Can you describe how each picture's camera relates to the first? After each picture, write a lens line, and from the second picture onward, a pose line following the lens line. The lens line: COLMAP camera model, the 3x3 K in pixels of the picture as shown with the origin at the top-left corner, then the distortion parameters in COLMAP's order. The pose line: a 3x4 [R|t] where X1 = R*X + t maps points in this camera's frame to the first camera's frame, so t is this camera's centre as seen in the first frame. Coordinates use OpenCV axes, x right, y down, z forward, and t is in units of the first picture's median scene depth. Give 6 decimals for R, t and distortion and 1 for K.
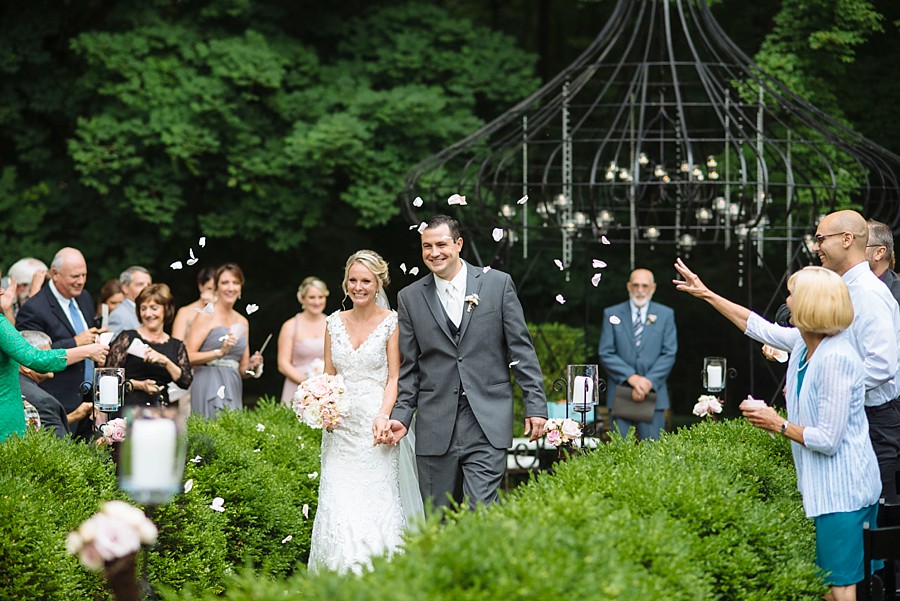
lens RADIAL K [[2216.7, 0, 450.0], [0, 2216.7, 300.5], [0, 0, 1]] dist [-0.098468, -0.426026]
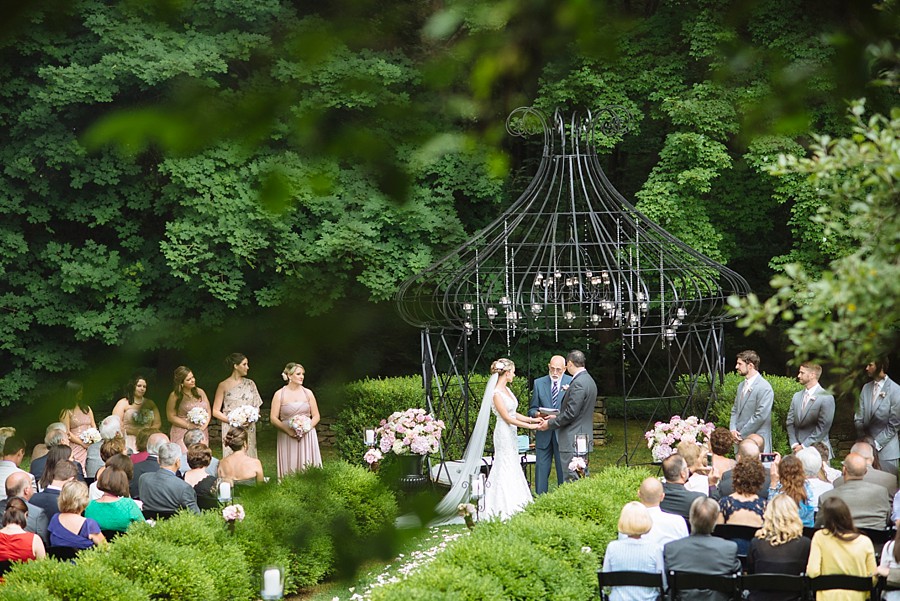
lens RADIAL K [[2201.6, 0, 536.2], [0, 2201.6, 300.5], [0, 0, 1]] dist [0.010579, -3.589573]
pose [[0.999508, -0.021293, 0.023010, 0.031266], [0.020349, 0.998973, 0.040488, -0.086547], [-0.023848, -0.040000, 0.998915, -0.388112]]
